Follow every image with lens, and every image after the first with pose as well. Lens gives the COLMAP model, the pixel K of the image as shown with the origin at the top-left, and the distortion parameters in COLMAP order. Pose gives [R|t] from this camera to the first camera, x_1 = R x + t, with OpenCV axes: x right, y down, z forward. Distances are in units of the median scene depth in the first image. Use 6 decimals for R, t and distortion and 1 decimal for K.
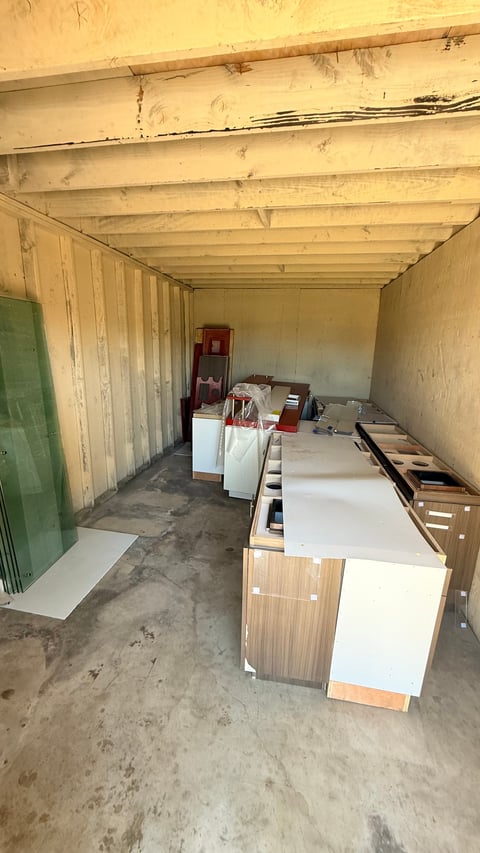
lens RADIAL K [[340.8, 0, 237.8], [0, 340.8, 424.1], [0, 0, 1]] dist [-0.000863, 0.000136]
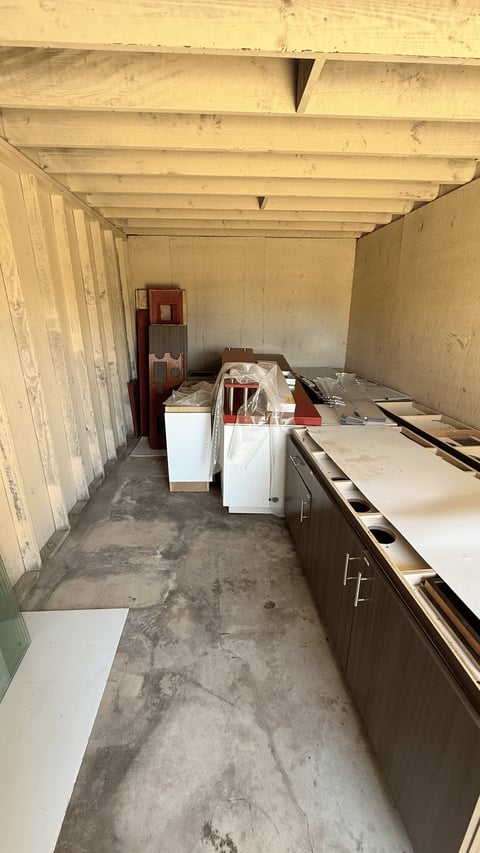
lens RADIAL K [[340.8, 0, 237.8], [0, 340.8, 424.1], [0, 0, 1]] dist [-0.000863, 0.000136]
pose [[0.970495, -0.100086, 0.219367, -0.164973], [0.078563, 0.991390, 0.104753, -0.068325], [-0.227963, -0.084428, 0.970003, 0.288178]]
